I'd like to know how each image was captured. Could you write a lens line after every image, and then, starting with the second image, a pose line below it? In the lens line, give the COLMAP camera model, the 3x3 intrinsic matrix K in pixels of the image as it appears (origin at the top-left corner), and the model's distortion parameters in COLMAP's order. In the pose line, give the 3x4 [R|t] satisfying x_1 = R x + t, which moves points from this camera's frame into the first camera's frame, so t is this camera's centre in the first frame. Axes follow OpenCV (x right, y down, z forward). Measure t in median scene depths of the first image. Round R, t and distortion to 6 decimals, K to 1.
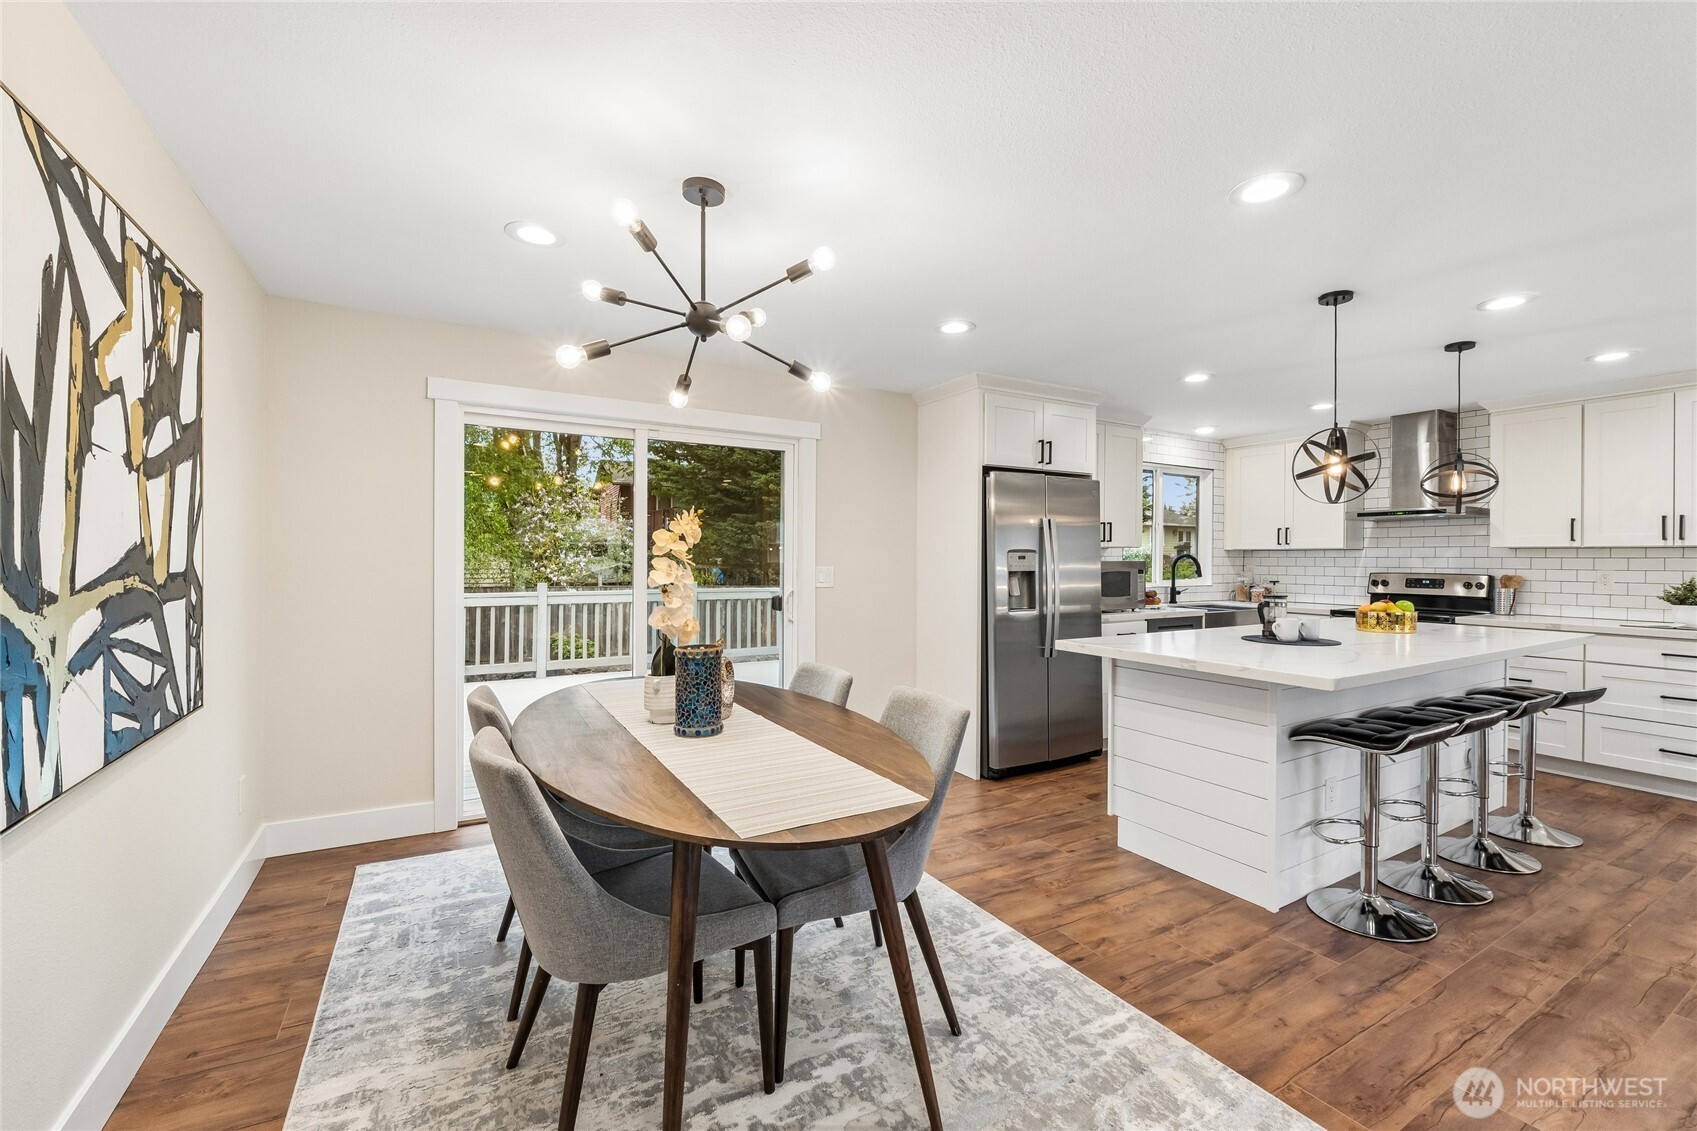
lens RADIAL K [[711.5, 0, 866.0], [0, 711.5, 562.0], [0, 0, 1]] dist [-0.000358, -0.000427]
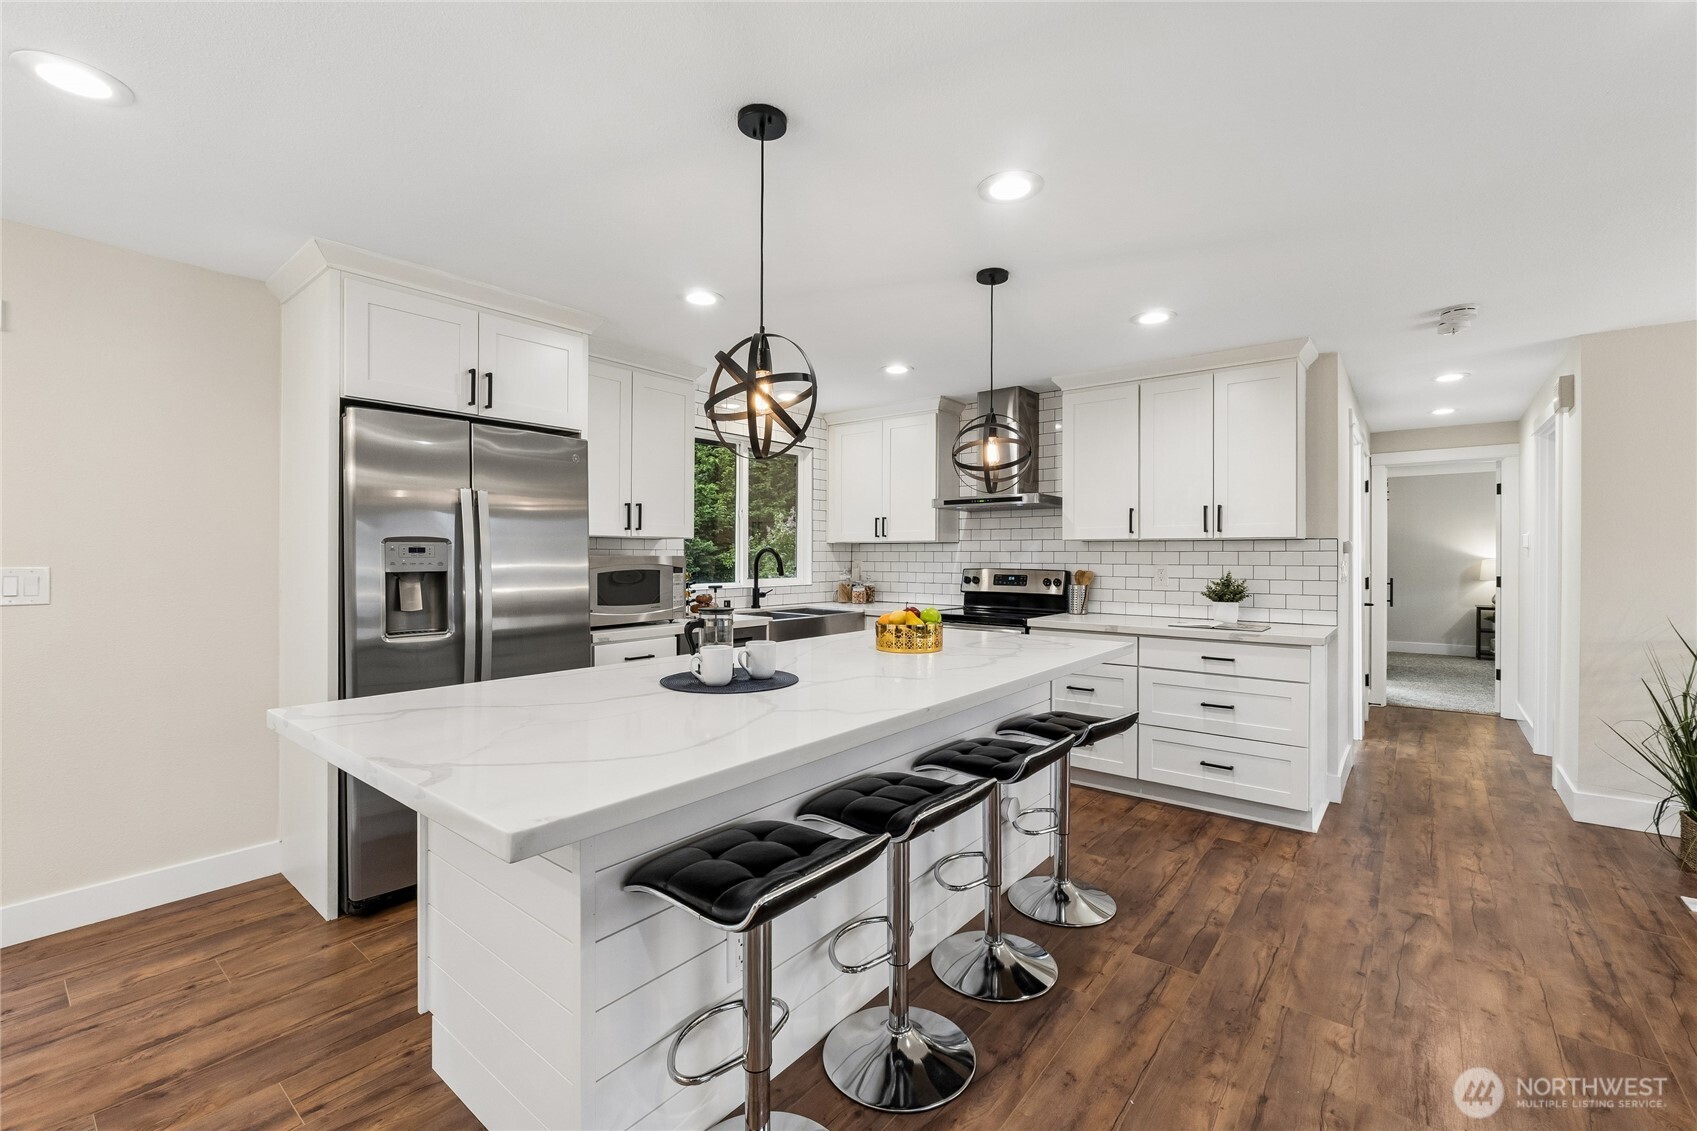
lens RADIAL K [[713.7, 0, 854.9], [0, 713.7, 555.6], [0, 0, 1]] dist [0.009497, -0.000119]
pose [[0.938157, -0.001224, 0.346207, 0.337964], [0.002713, 0.999989, -0.003814, 0.002156], [-0.346199, 0.004518, 0.938150, 0.258037]]
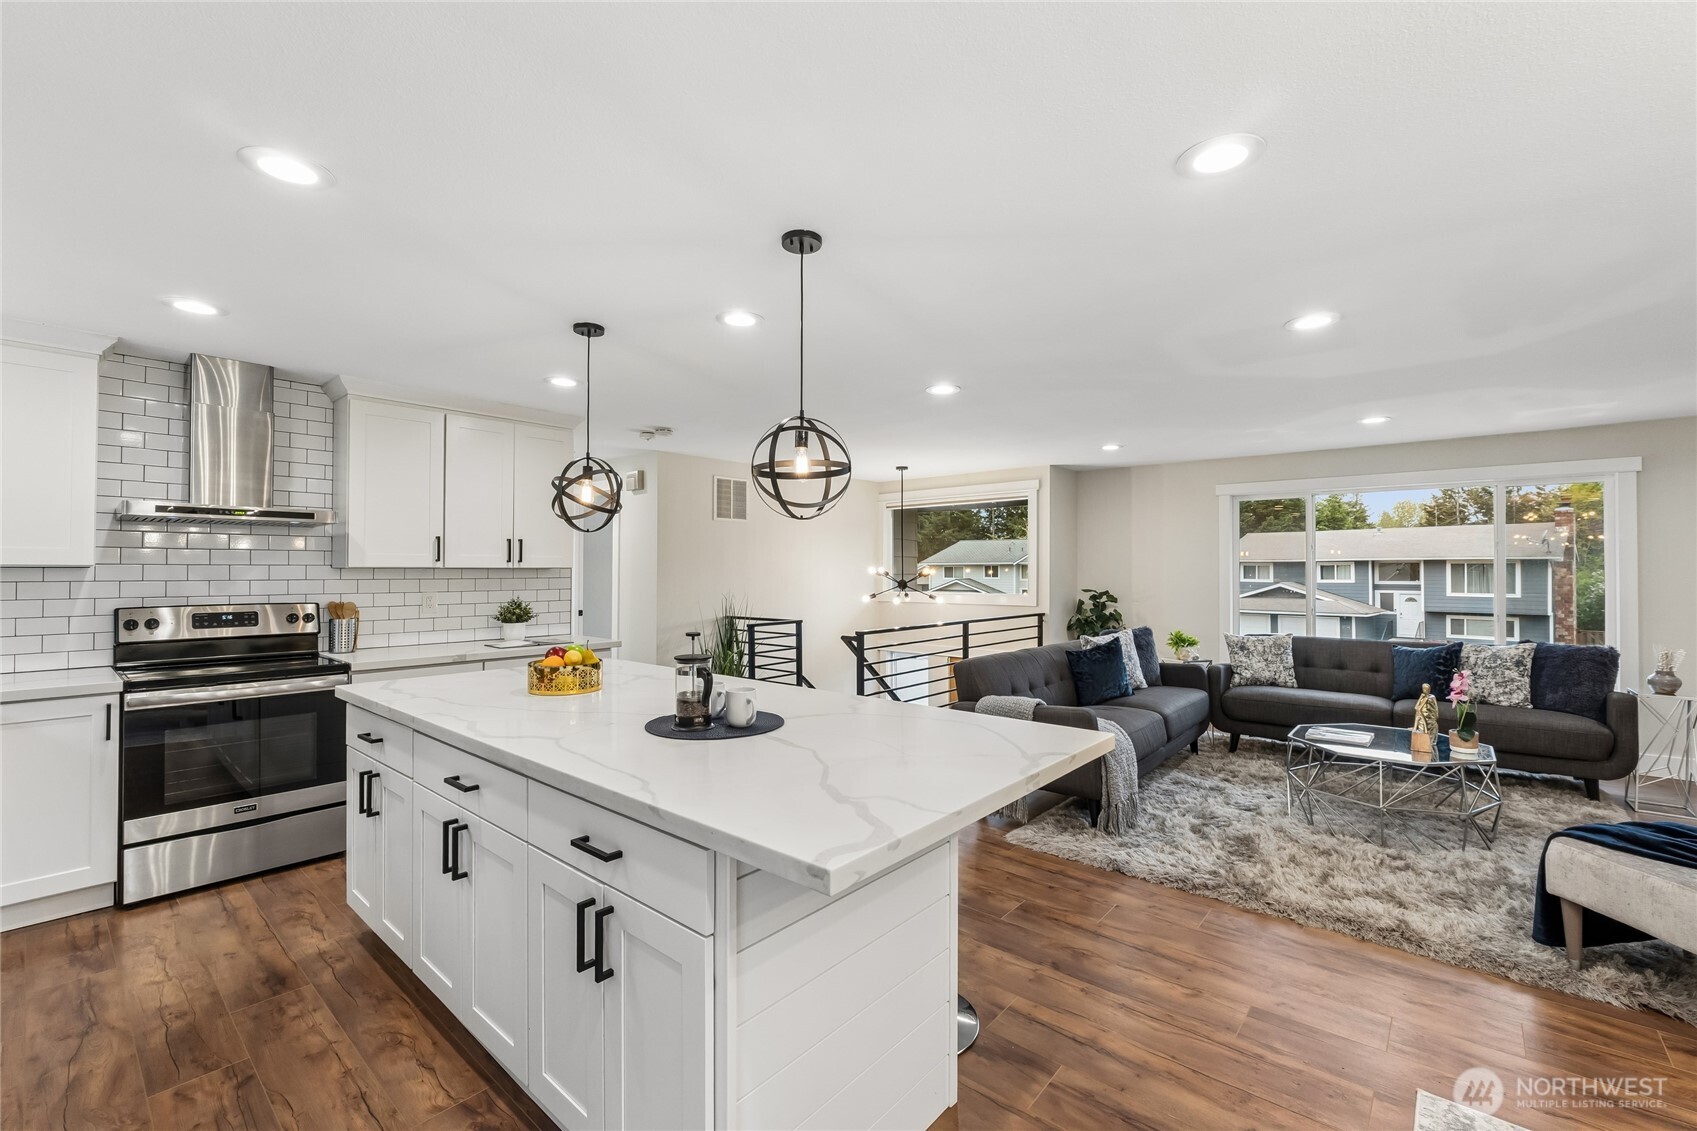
lens RADIAL K [[711.5, 0, 866.0], [0, 711.5, 562.0], [0, 0, 1]] dist [-0.000358, -0.000427]
pose [[-0.325944, 0.007435, 0.945360, -0.037996], [0.003284, 0.999972, -0.006732, -0.020196], [-0.945383, 0.000911, -0.325960, 0.767590]]
